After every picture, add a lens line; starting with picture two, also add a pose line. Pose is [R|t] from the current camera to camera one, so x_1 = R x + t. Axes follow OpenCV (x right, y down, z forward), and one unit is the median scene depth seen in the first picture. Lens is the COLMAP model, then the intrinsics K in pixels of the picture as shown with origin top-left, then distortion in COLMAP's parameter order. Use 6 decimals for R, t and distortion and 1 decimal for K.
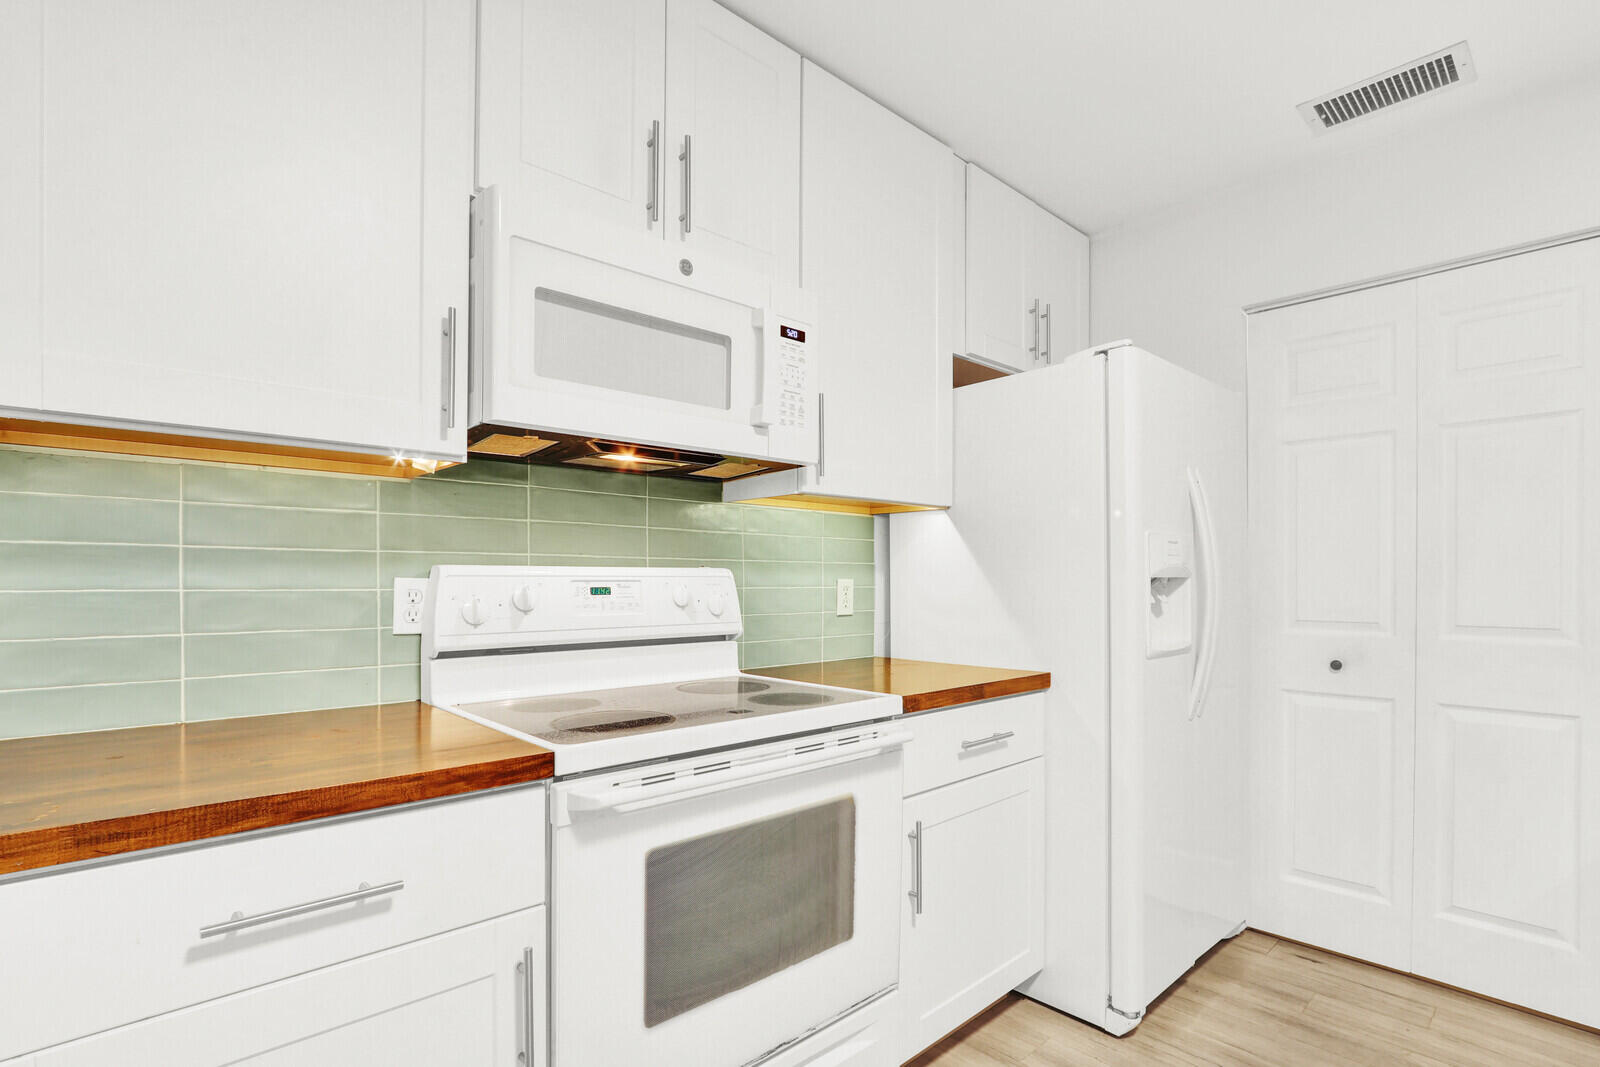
lens RADIAL K [[759.9, 0, 798.0], [0, 759.9, 583.0], [0, 0, 1]] dist [-0.016117, -0.000059]
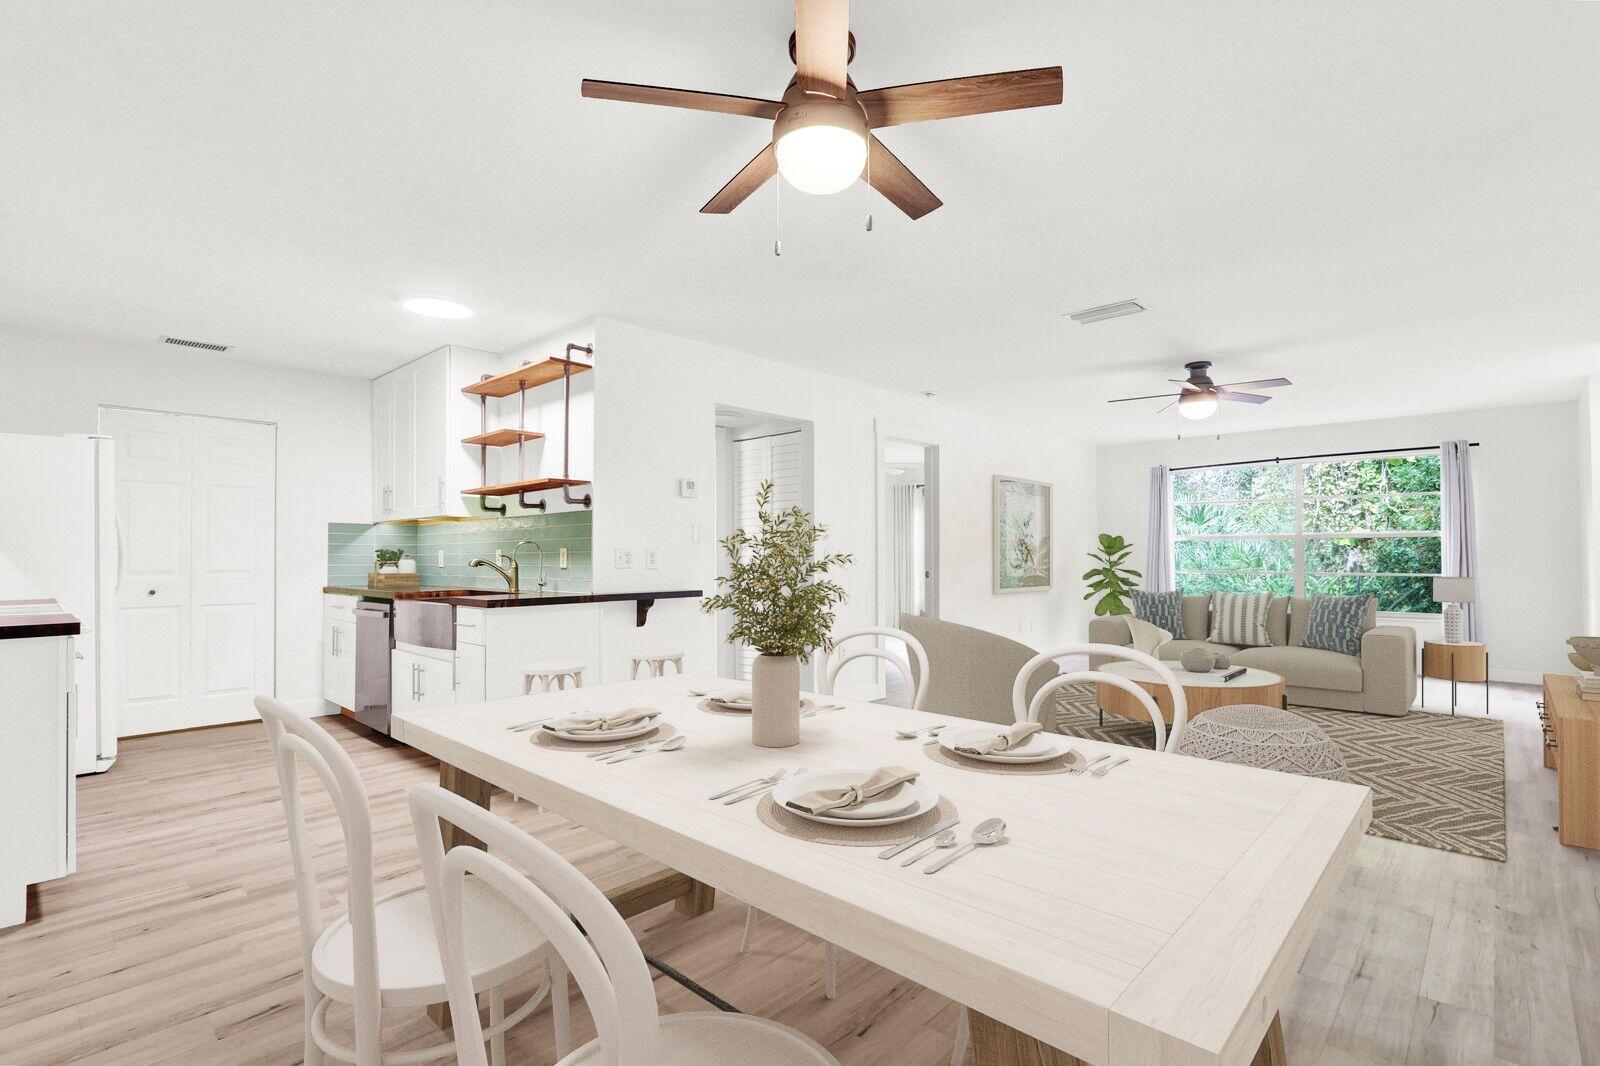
lens RADIAL K [[759.9, 0, 807.9], [0, 759.9, 546.3], [0, 0, 1]] dist [-0.016117, -0.000059]
pose [[-0.075203, 0.015370, 0.997050, -1.622938], [0.007419, 0.999862, -0.014854, 0.030655], [-0.997141, 0.006280, -0.075307, -0.694948]]
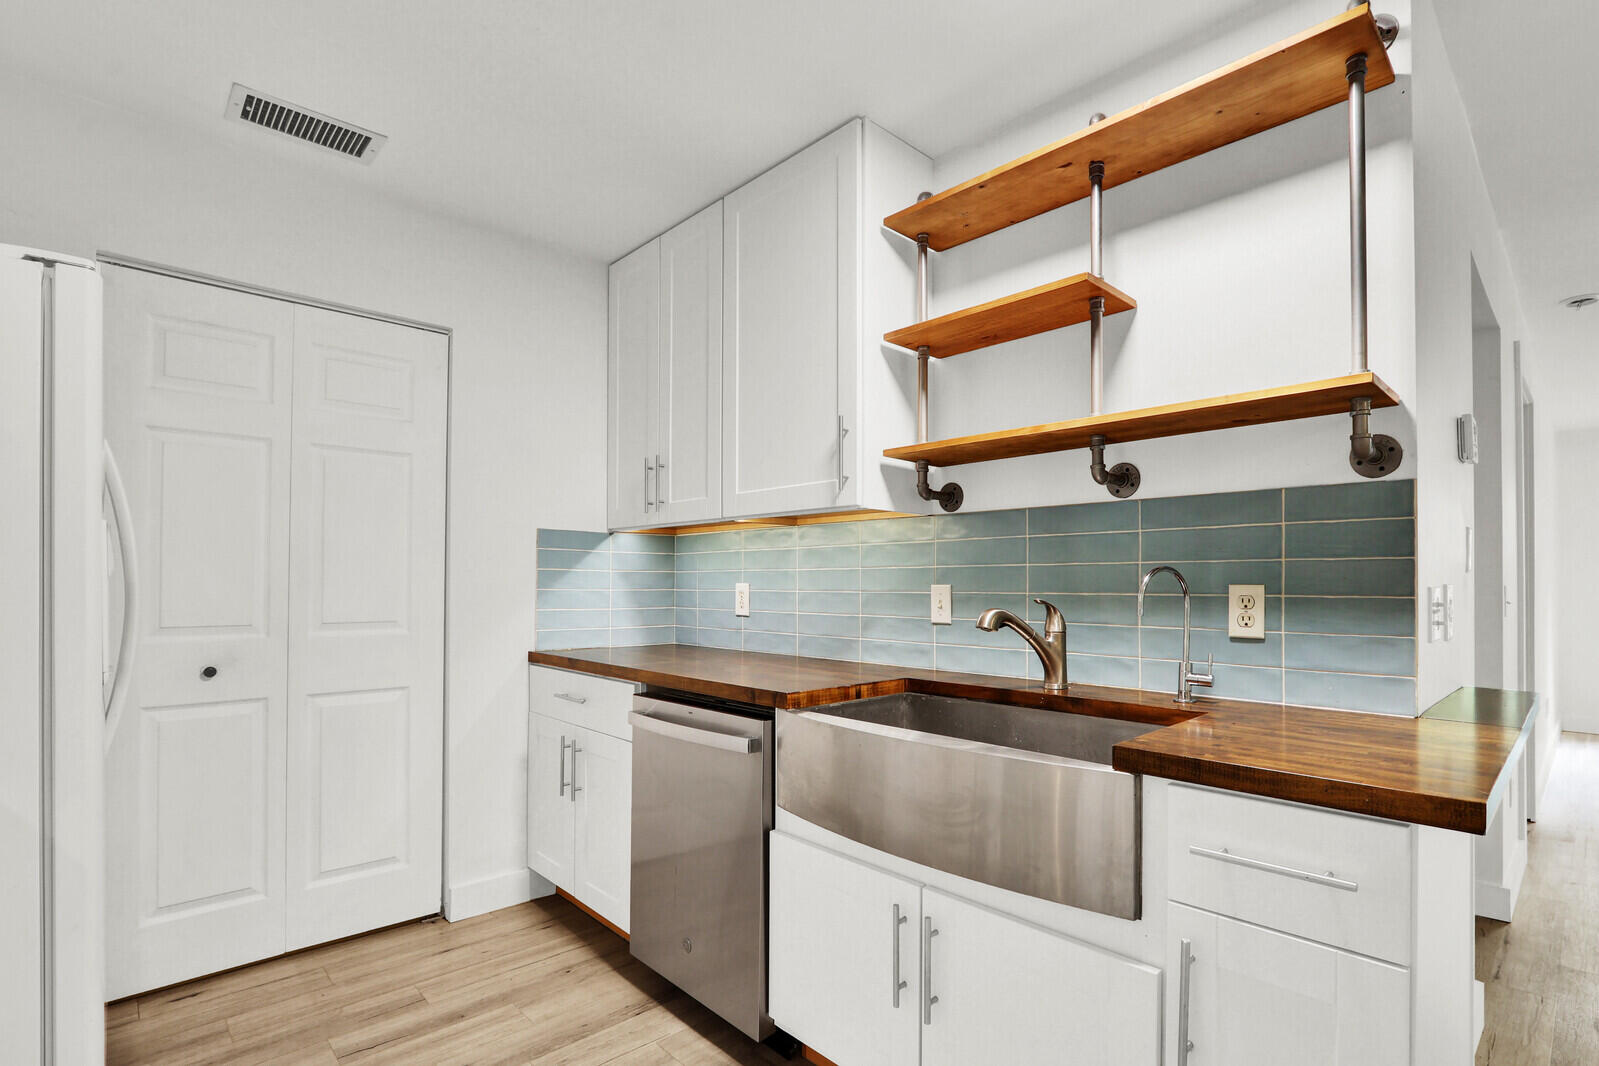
lens RADIAL K [[759.4, 0, 807.2], [0, 759.4, 573.9], [0, 0, 1]] dist [-0.016117, -0.000059]
pose [[-0.009706, 0.013488, 0.999862, -0.275460], [0.000746, 0.999909, -0.013481, -0.001731], [-0.999953, 0.000615, -0.009715, 0.282566]]
